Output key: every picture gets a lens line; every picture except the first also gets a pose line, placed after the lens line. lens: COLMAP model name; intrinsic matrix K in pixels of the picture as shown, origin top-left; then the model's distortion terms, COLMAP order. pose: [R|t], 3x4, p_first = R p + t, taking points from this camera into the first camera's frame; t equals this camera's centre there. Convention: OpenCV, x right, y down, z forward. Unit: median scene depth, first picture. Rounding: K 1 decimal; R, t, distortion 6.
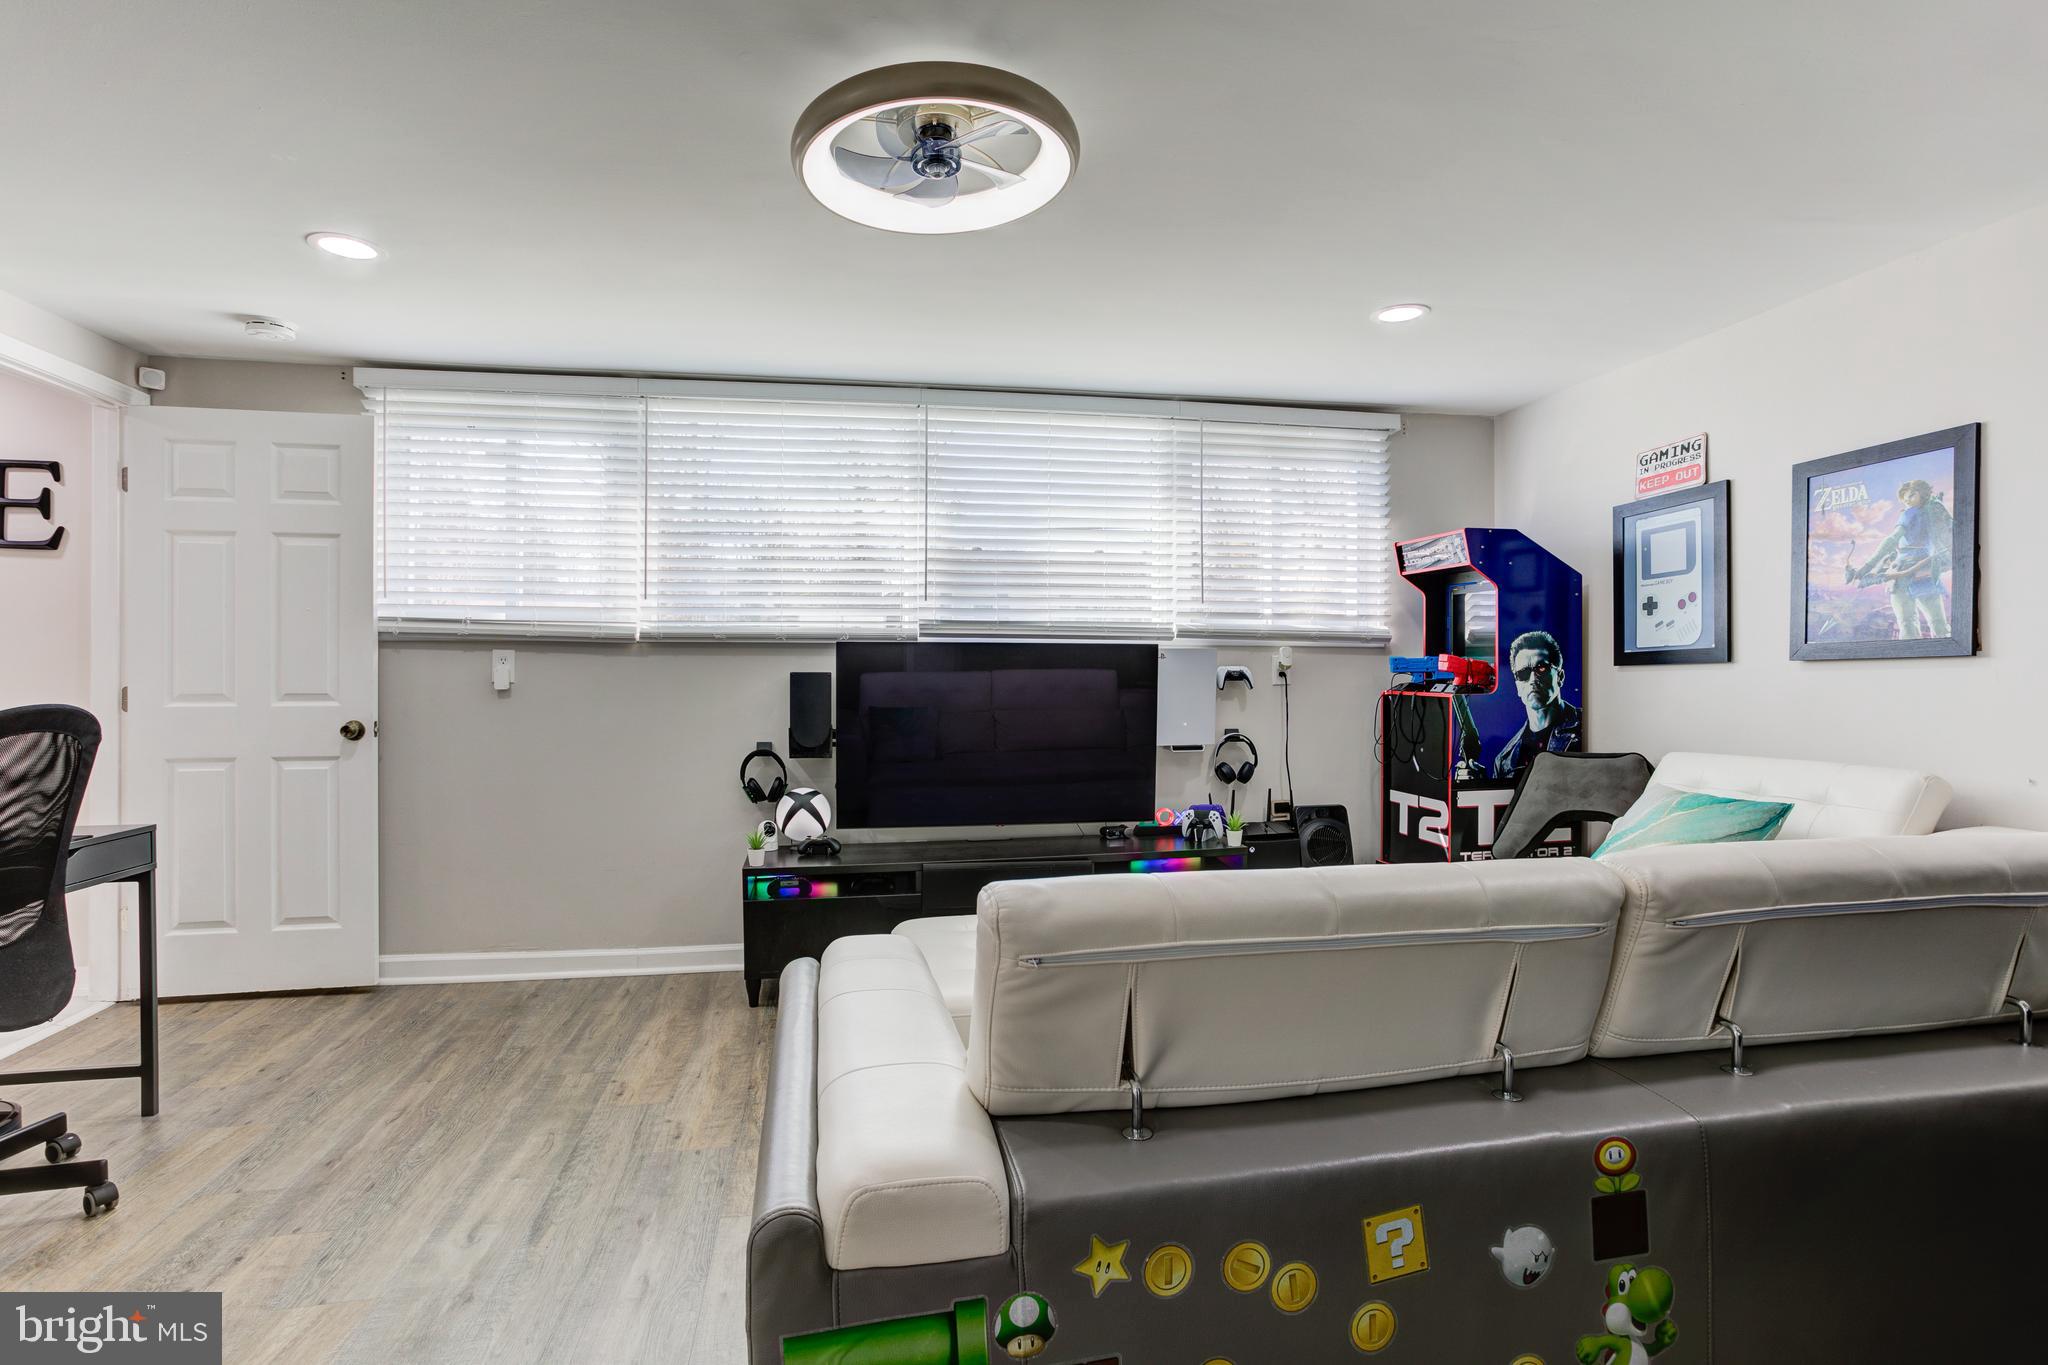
lens RADIAL K [[1008.7, 0, 1031.8], [0, 1008.7, 677.2], [0, 0, 1]] dist [-0.046182, 0.029999]
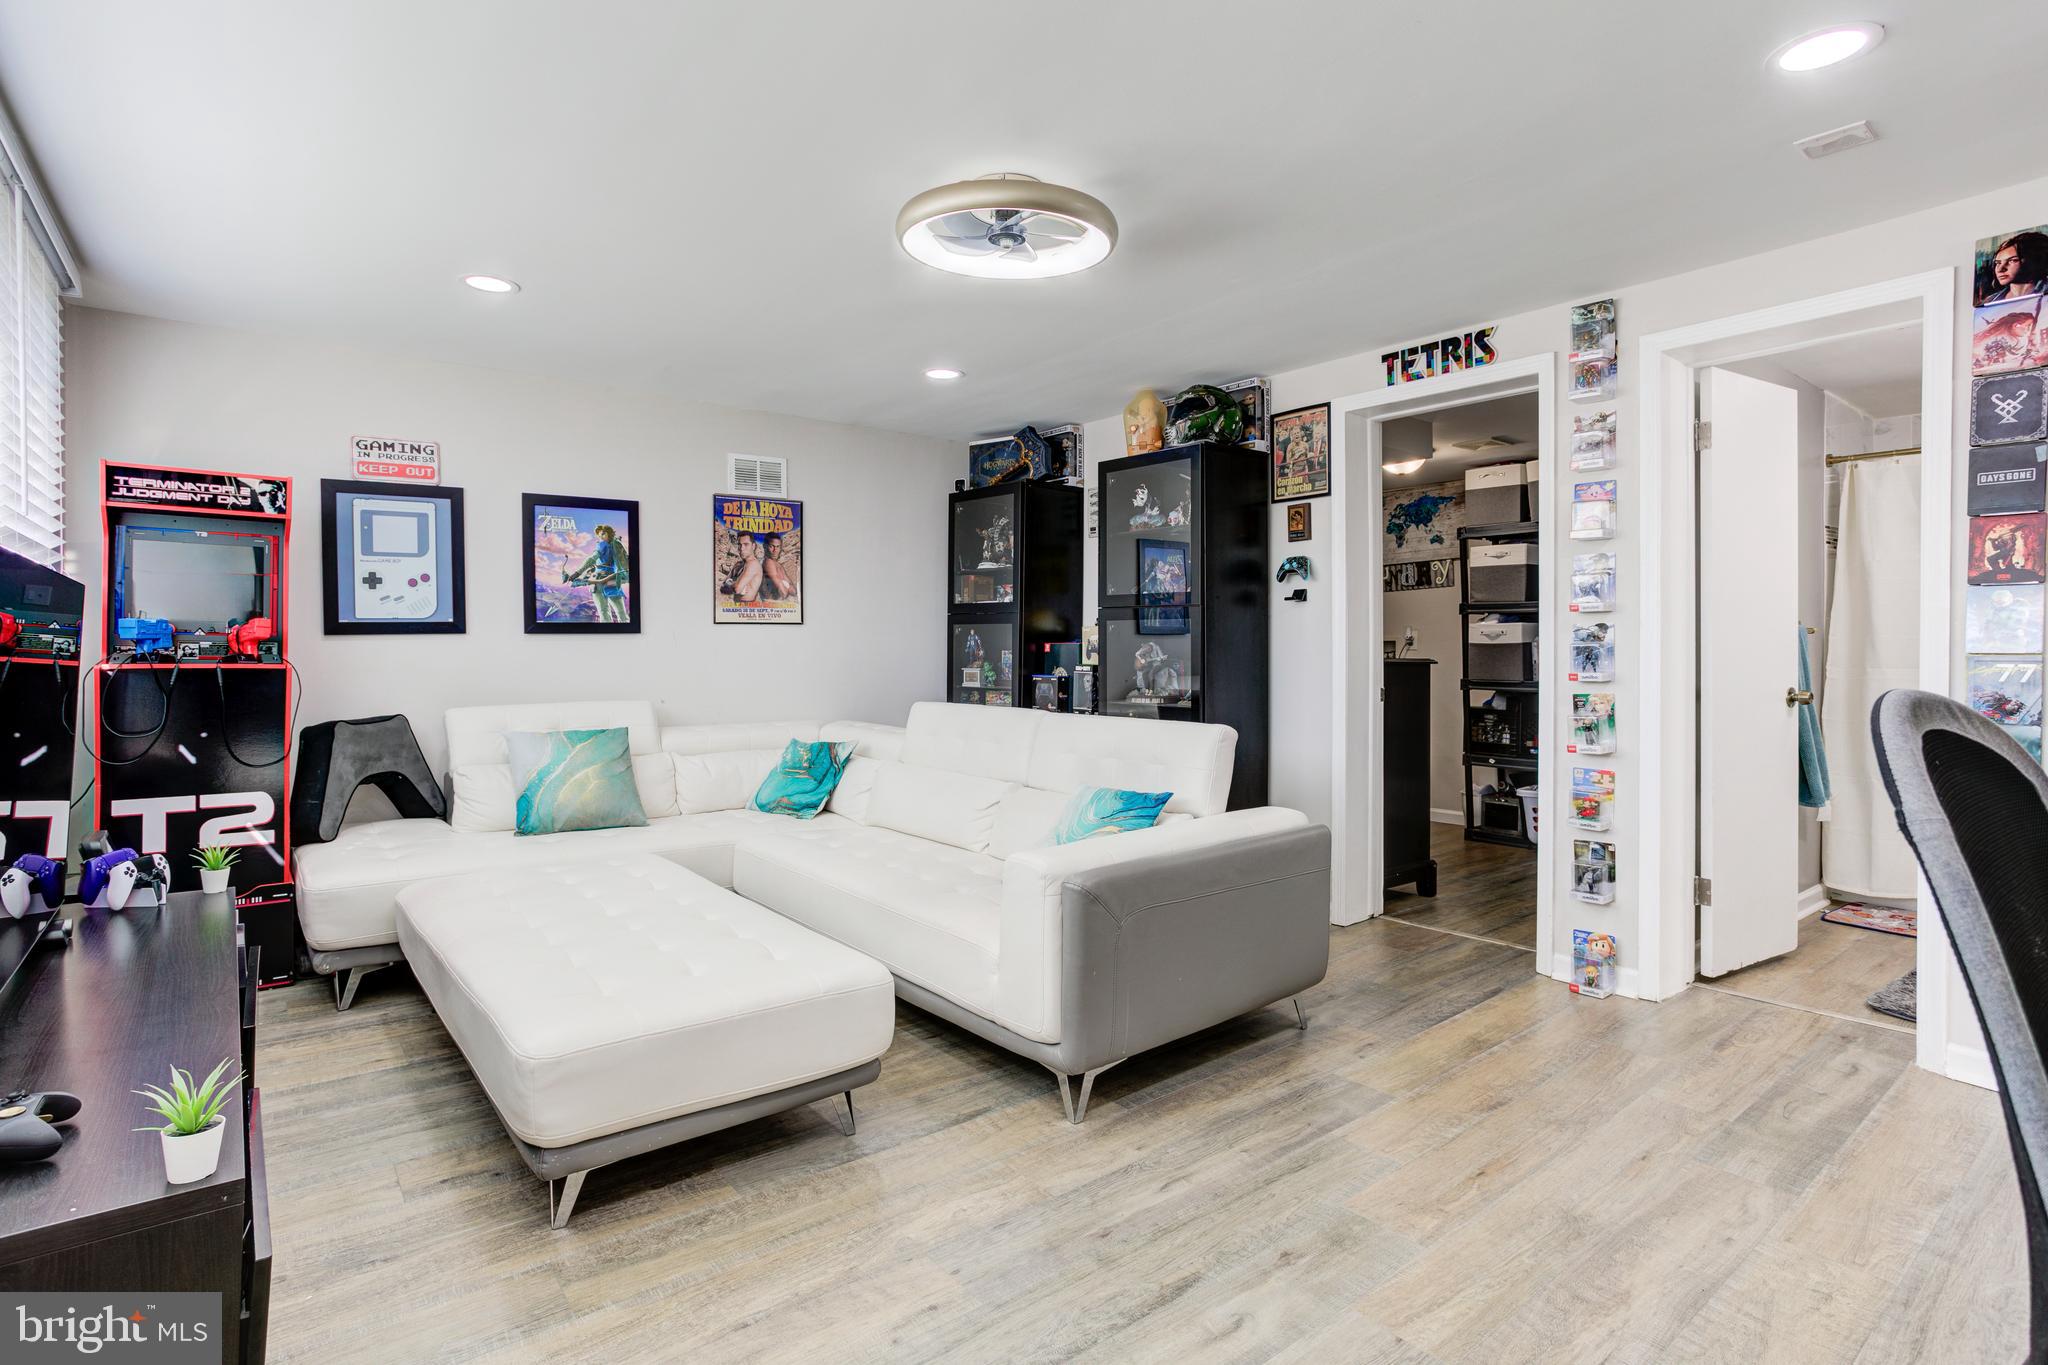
lens RADIAL K [[1008.7, 0, 1031.8], [0, 1008.7, 677.2], [0, 0, 1]] dist [-0.046182, 0.029999]
pose [[-0.465059, -0.025661, 0.884908, -0.830844], [0.001906, 0.999548, 0.029988, 0.003573], [-0.885278, 0.015633, -0.464800, 1.055309]]
